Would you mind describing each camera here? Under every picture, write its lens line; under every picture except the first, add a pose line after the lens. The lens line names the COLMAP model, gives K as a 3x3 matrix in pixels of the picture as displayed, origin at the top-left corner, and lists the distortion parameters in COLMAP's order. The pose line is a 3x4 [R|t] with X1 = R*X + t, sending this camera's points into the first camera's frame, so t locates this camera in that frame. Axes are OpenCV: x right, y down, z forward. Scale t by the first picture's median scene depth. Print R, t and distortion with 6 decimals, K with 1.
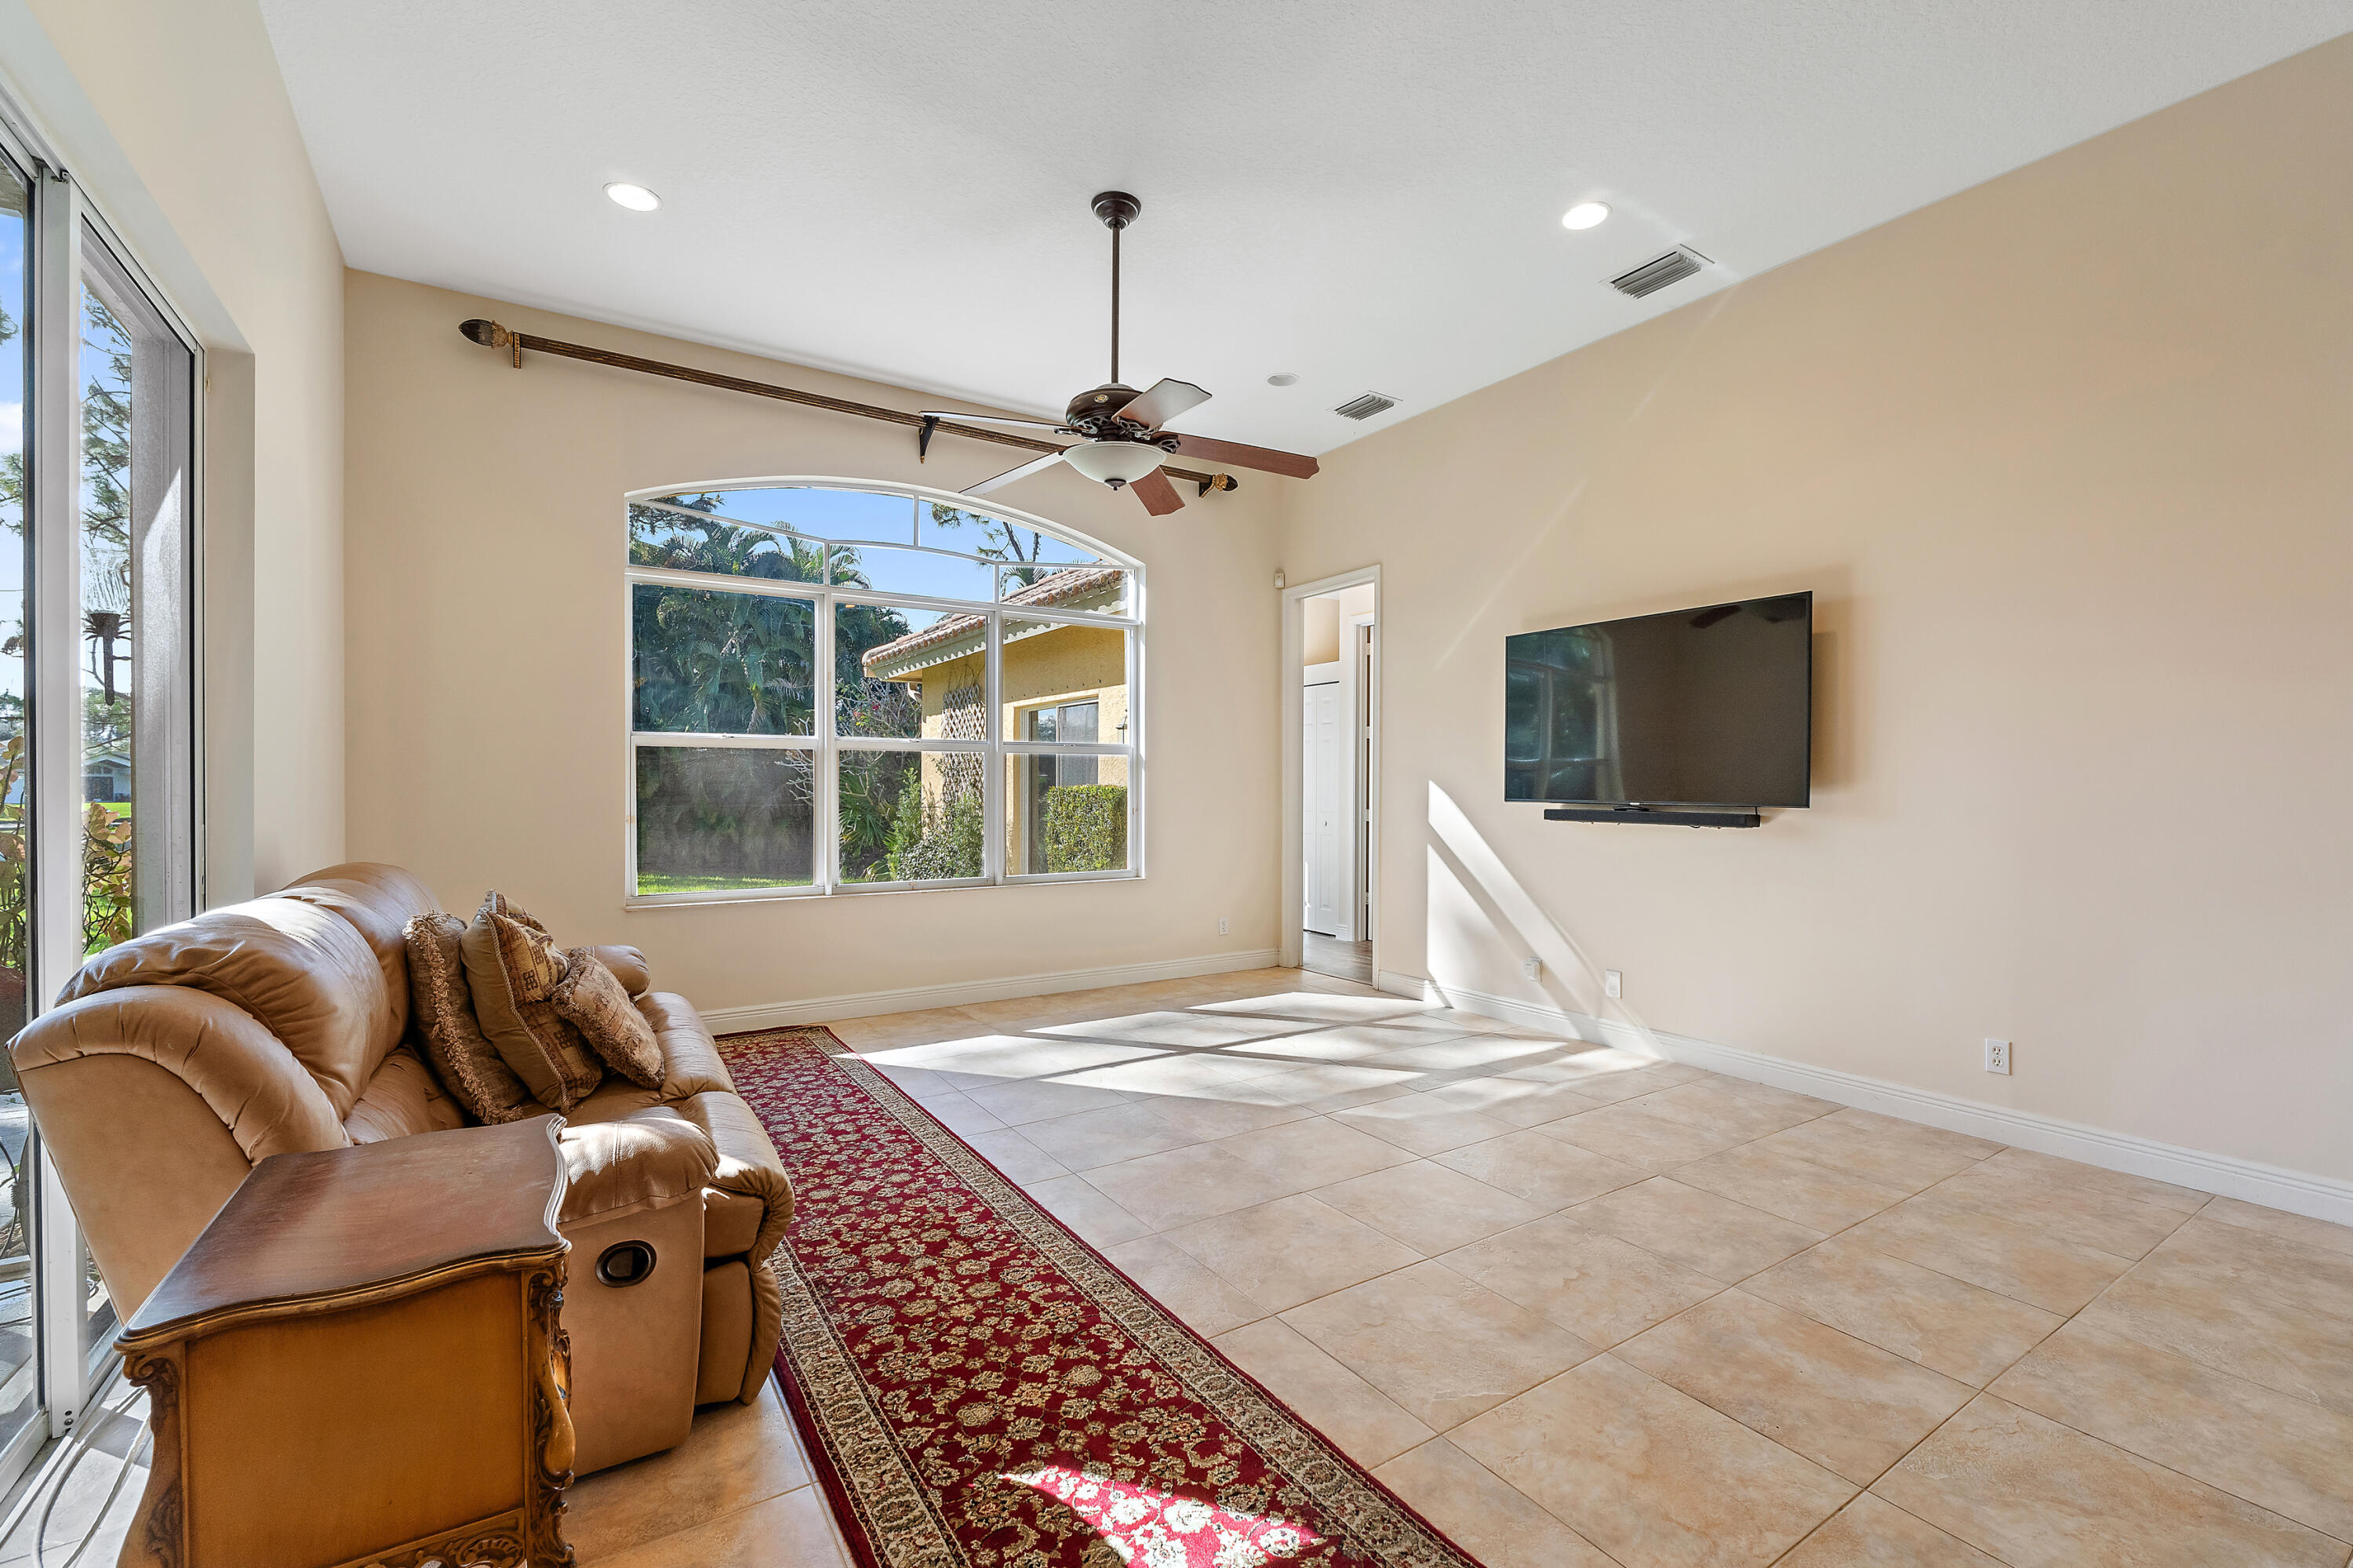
lens RADIAL K [[995.7, 0, 1177.5], [0, 995.7, 791.7], [0, 0, 1]] dist [-0.007313, -0.000008]
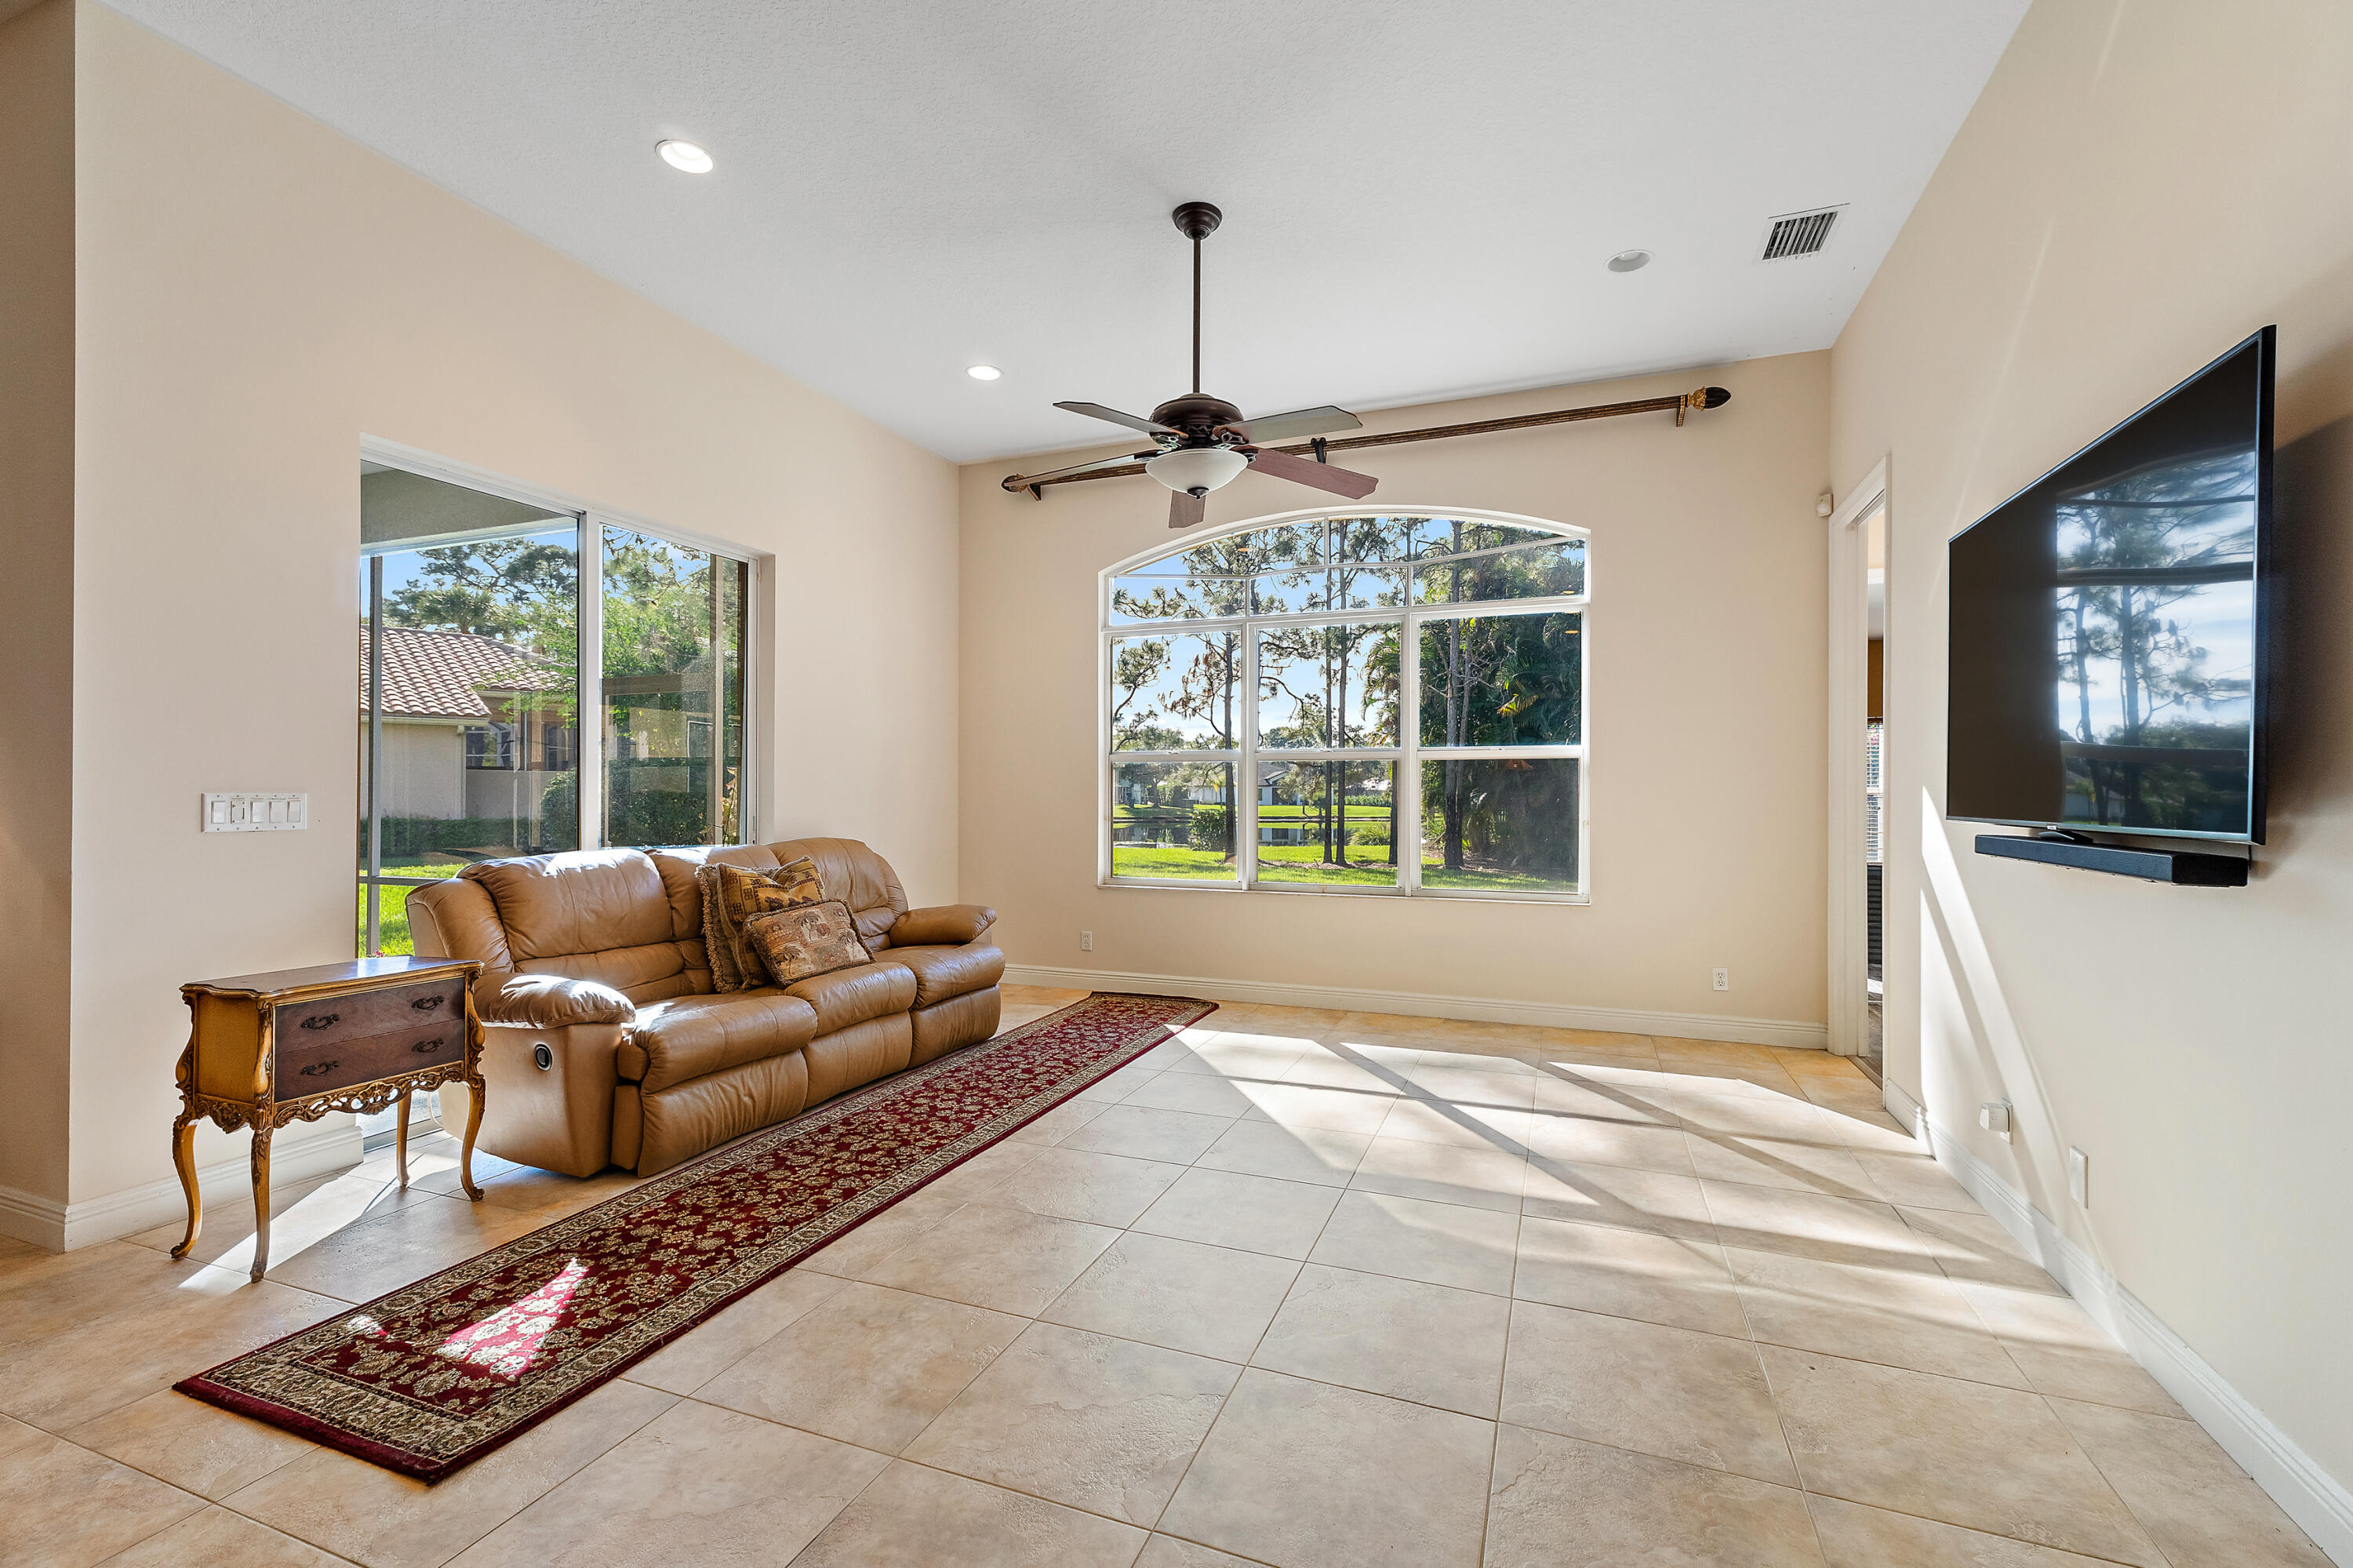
lens RADIAL K [[986.1, 0, 1191.3], [0, 986.1, 794.5], [0, 0, 1]] dist [0.008029, 0.000332]
pose [[0.595852, 0.001319, -0.803093, 0.844998], [-0.007632, 0.999963, -0.004020, -0.000313], [0.803058, 0.008525, 0.595840, 0.465461]]
